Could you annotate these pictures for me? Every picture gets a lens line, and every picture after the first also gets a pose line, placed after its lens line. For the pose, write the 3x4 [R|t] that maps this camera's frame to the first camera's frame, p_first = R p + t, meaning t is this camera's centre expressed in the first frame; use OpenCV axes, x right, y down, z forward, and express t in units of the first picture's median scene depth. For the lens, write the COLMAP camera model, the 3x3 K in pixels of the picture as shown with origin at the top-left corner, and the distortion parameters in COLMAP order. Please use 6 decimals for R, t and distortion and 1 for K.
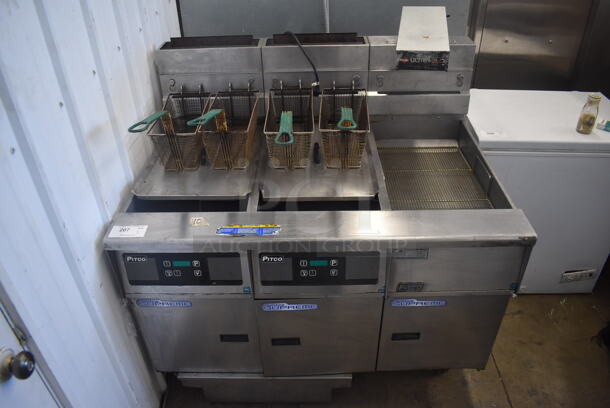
lens RADIAL K [[469.3, 0, 305.0], [0, 469.3, 204.0], [0, 0, 1]] dist [-0.103374, 0.006545]
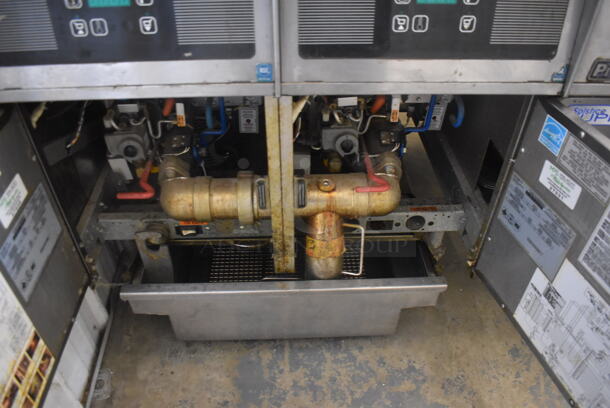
lens RADIAL K [[469.3, 0, 305.0], [0, 469.3, 204.0], [0, 0, 1]] dist [-0.103374, 0.006545]
pose [[0.997814, -0.014829, 0.064406, -0.099072], [0.008354, 0.994986, 0.099666, 0.223260], [-0.065561, -0.098910, 0.992934, 0.473808]]
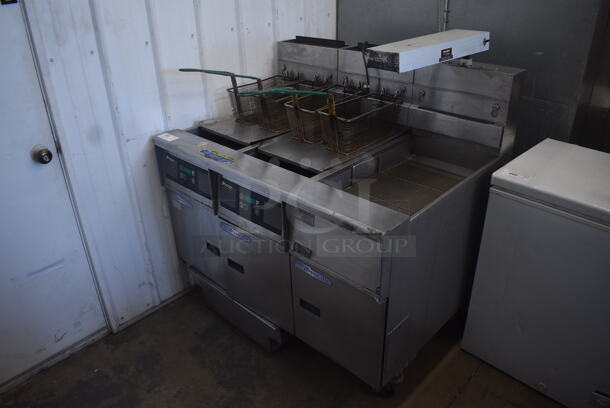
lens RADIAL K [[469.3, 0, 305.0], [0, 469.3, 204.0], [0, 0, 1]] dist [-0.103374, 0.006545]
pose [[0.731403, 0.322282, -0.600986, 0.730425], [-0.387247, 0.921690, 0.022980, 0.041591], [0.561328, 0.215922, 0.798929, 0.071304]]
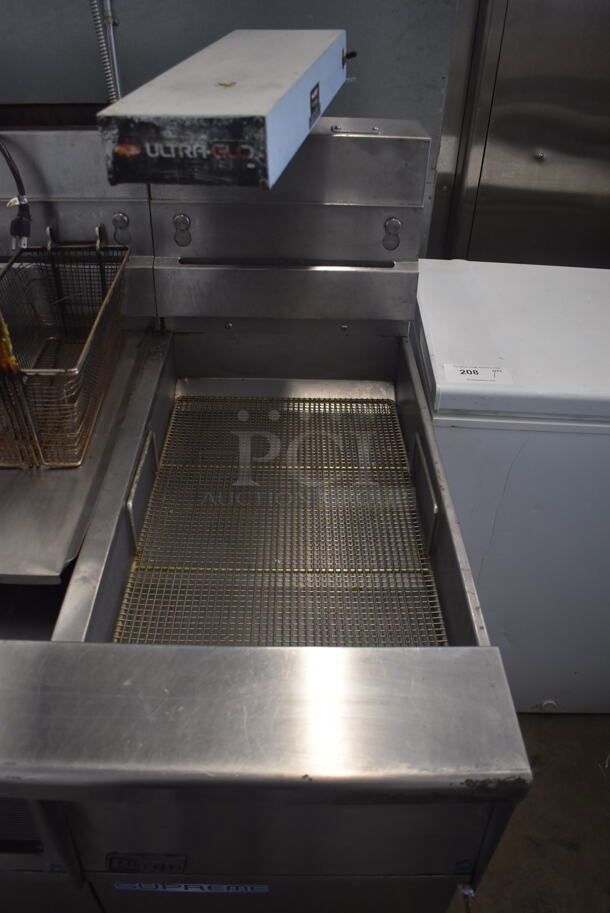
lens RADIAL K [[702.4, 0, 306.5], [0, 702.4, 450.3], [0, 0, 1]] dist [-0.103374, 0.006545]
pose [[0.998274, 0.028261, 0.051487, 0.258232], [-0.029703, 0.999181, 0.027460, -0.108504], [-0.050669, -0.028942, 0.998296, 0.448583]]
